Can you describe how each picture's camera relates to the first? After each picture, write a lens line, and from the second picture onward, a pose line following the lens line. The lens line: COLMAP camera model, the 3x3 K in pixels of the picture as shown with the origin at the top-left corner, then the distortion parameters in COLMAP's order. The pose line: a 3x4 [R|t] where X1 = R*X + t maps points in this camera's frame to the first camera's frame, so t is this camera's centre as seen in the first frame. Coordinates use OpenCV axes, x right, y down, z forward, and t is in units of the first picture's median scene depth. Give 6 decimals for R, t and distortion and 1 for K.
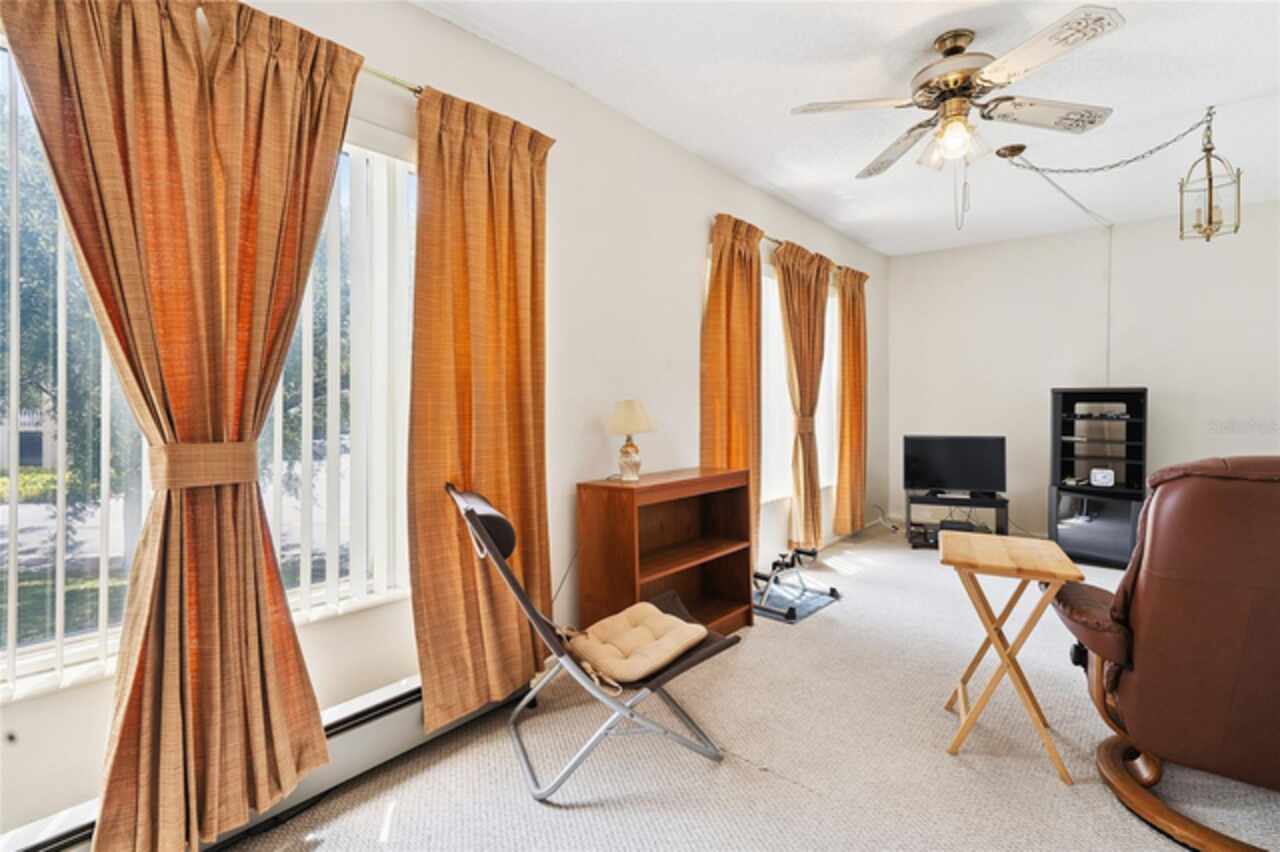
lens RADIAL K [[575.9, 0, 631.7], [0, 575.9, 404.6], [0, 0, 1]] dist [-0.000297, 0.000193]
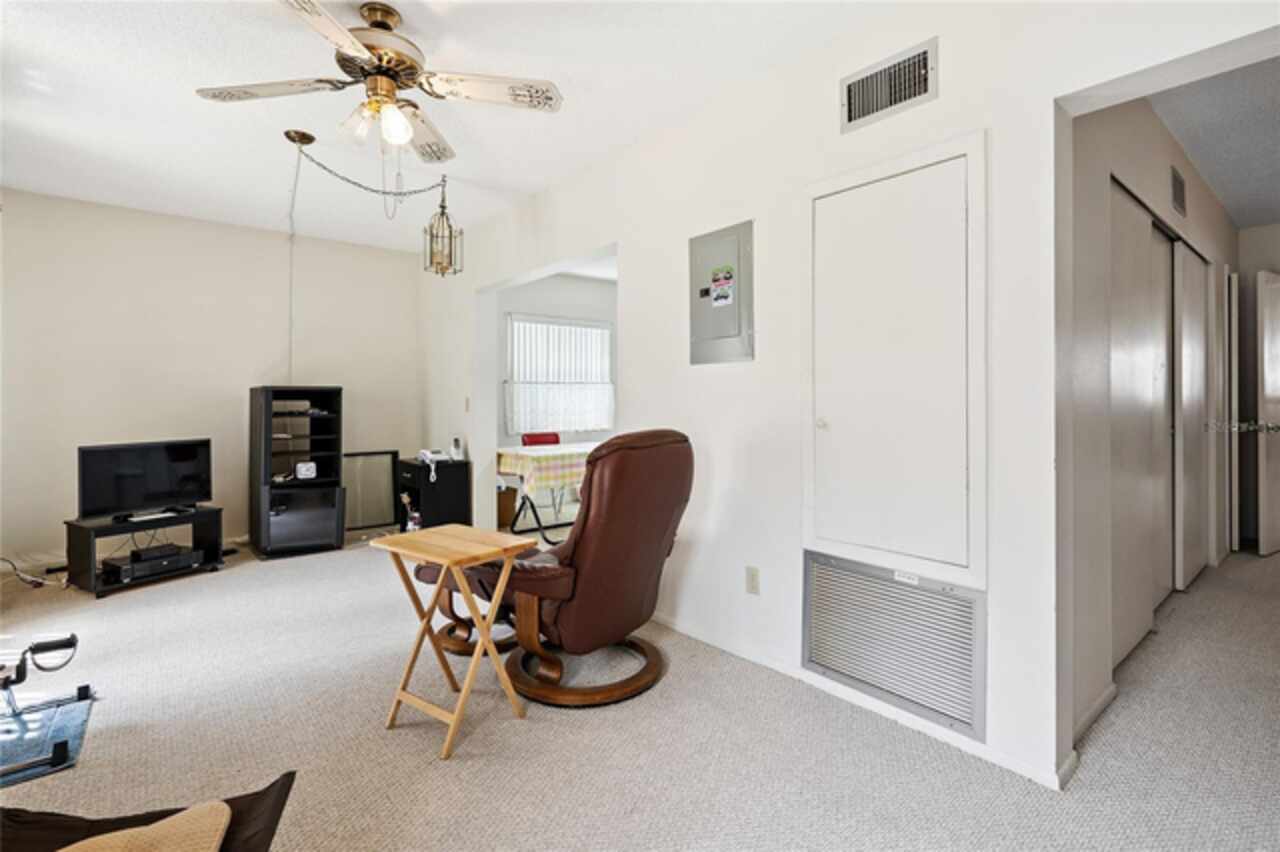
lens RADIAL K [[591.8, 0, 638.6], [0, 591.8, 396.9], [0, 0, 1]] dist [-0.001505, -0.000533]
pose [[0.174377, 0.002510, 0.984676, -0.198212], [0.007400, 0.999965, -0.003860, -0.001061], [-0.984651, 0.007959, 0.174353, 0.262118]]
